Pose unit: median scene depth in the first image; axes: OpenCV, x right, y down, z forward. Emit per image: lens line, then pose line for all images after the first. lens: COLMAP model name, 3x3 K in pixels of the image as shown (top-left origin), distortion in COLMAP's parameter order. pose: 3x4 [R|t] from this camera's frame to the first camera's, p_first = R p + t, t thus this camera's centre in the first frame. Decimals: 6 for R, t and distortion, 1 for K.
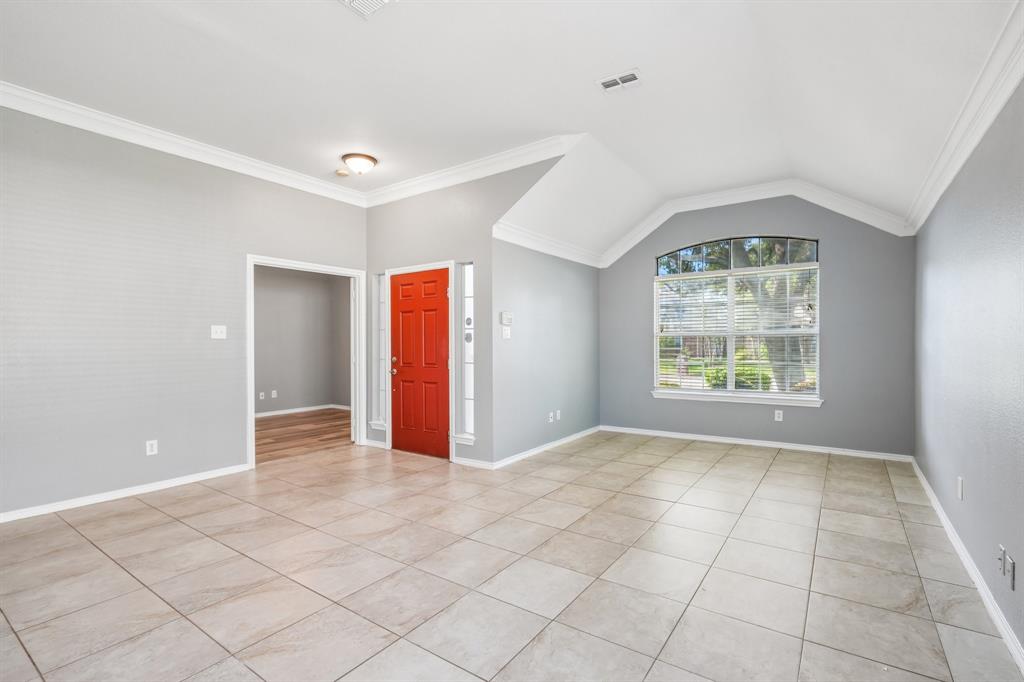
lens RADIAL K [[469.6, 0, 521.6], [0, 469.6, 339.4], [0, 0, 1]] dist [-0.008297, 0.001055]
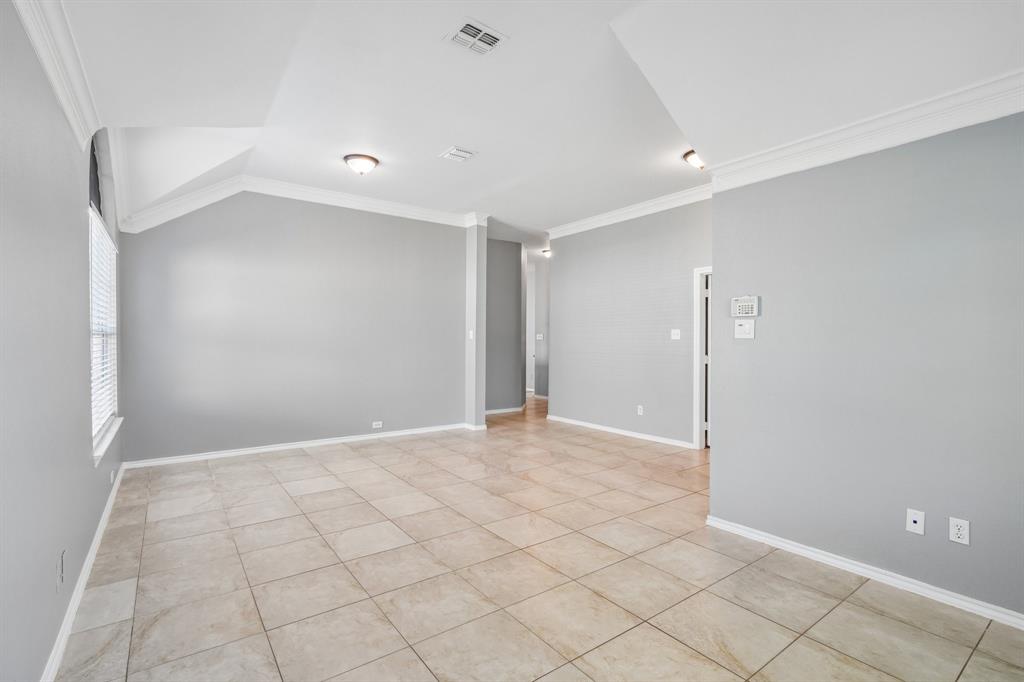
lens RADIAL K [[469.6, 0, 503.3], [0, 469.6, 342.9], [0, 0, 1]] dist [-0.008297, 0.001055]
pose [[-0.339432, 0.005158, -0.940616, 0.776886], [0.005377, 0.999979, 0.003543, 0.000822], [0.940615, -0.003855, -0.339453, 1.046282]]
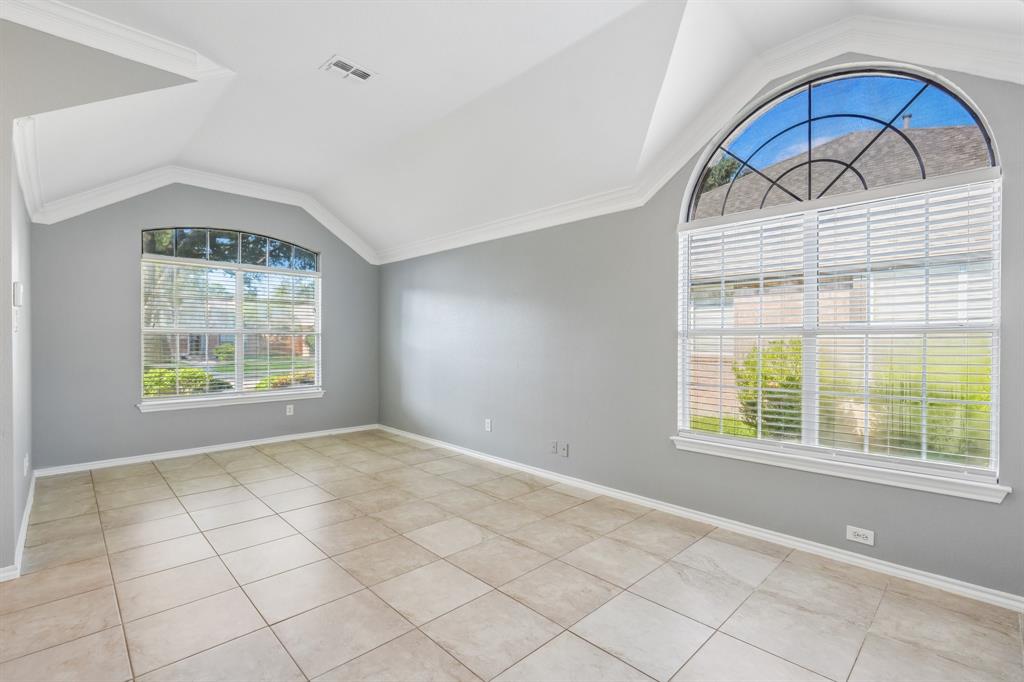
lens RADIAL K [[469.6, 0, 516.7], [0, 469.6, 345.6], [0, 0, 1]] dist [-0.008297, 0.001055]
pose [[0.183958, -0.004301, 0.982925, -0.522747], [-0.013834, 0.999880, 0.006964, 0.000911], [-0.982837, -0.014879, 0.183877, 0.377466]]
